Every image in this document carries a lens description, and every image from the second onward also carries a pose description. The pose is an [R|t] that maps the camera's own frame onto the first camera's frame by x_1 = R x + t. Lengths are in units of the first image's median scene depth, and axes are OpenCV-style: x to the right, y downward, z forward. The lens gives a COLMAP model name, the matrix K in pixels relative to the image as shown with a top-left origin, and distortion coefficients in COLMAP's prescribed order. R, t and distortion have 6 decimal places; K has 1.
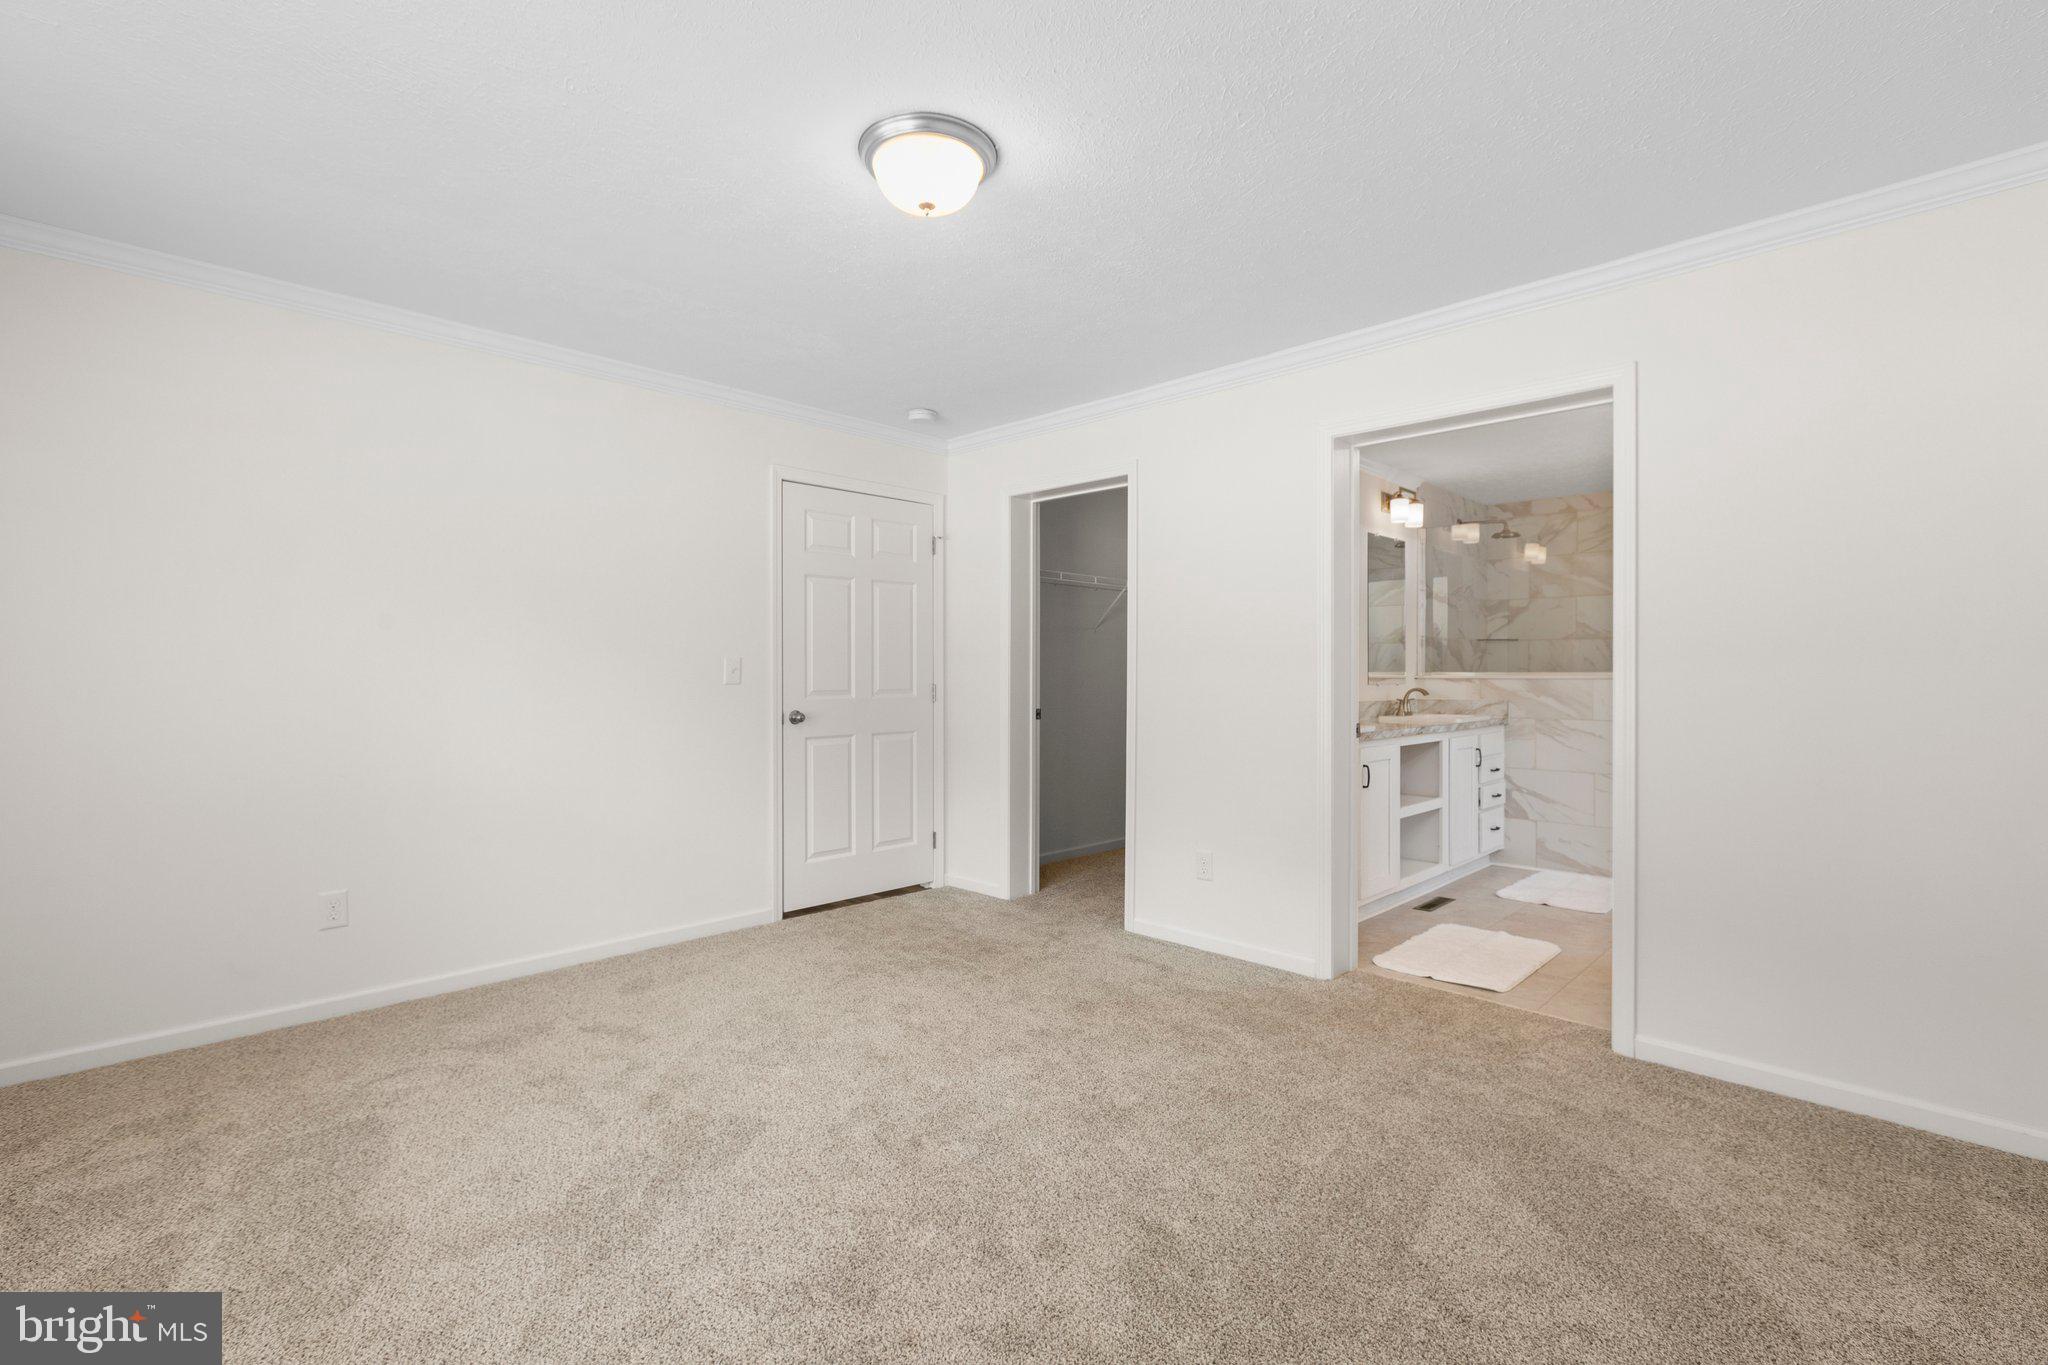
lens RADIAL K [[921.7, 0, 1032.9], [0, 921.7, 673.9], [0, 0, 1]] dist [0.002574, -0.001965]
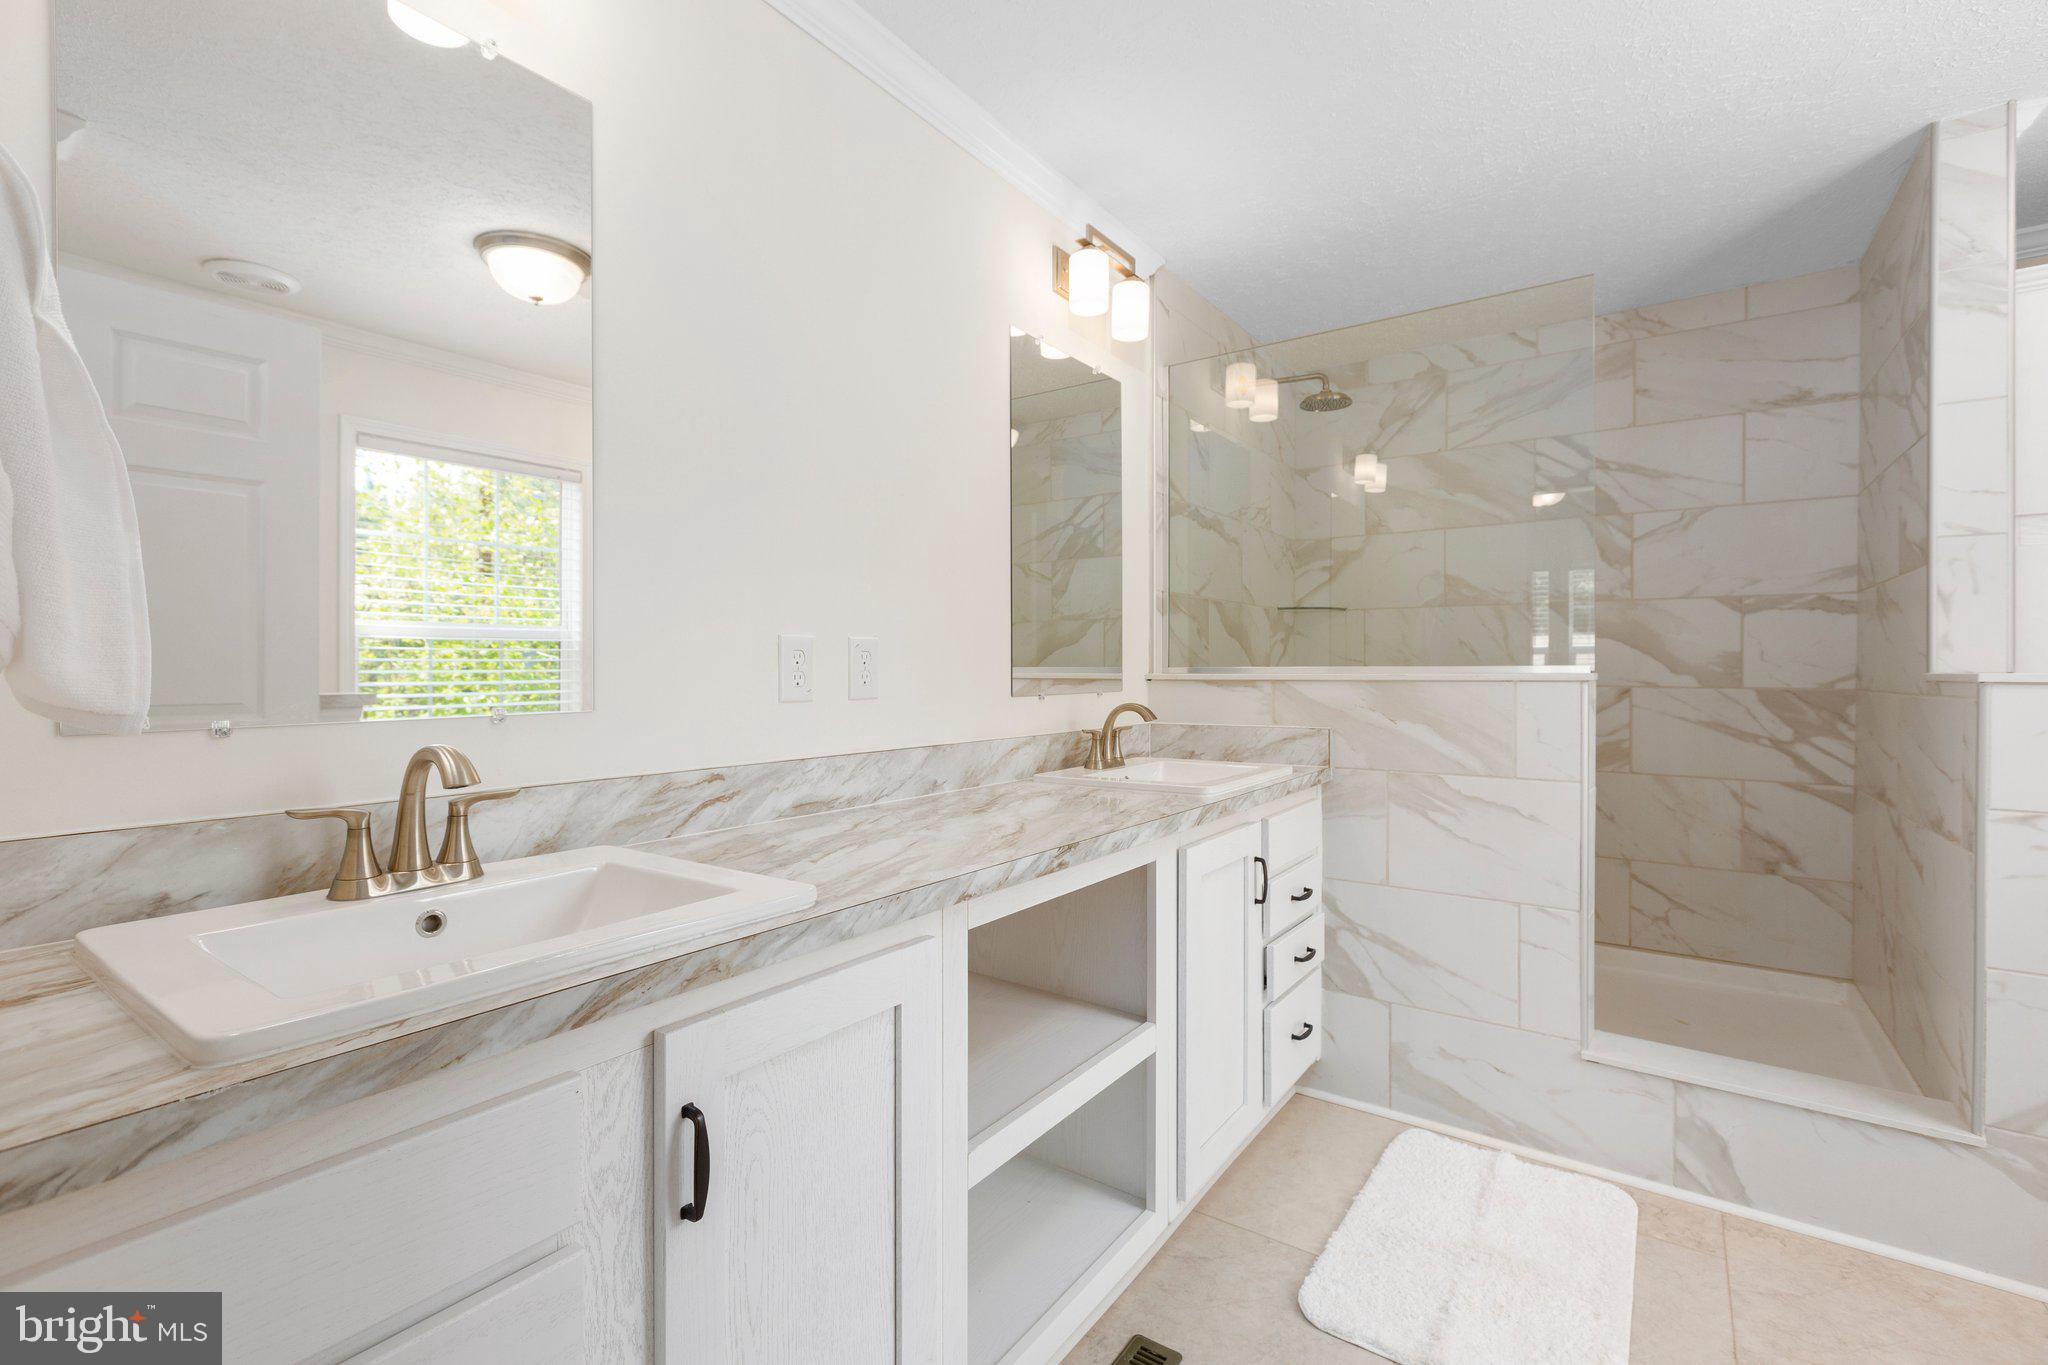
lens RADIAL K [[921.7, 0, 1034.6], [0, 921.7, 672.4], [0, 0, 1]] dist [0.002574, -0.001965]
pose [[0.986420, -0.003388, 0.164205, 0.301175], [0.003039, 0.999993, 0.002372, -0.000164], [-0.164211, -0.001841, 0.986423, 0.583760]]
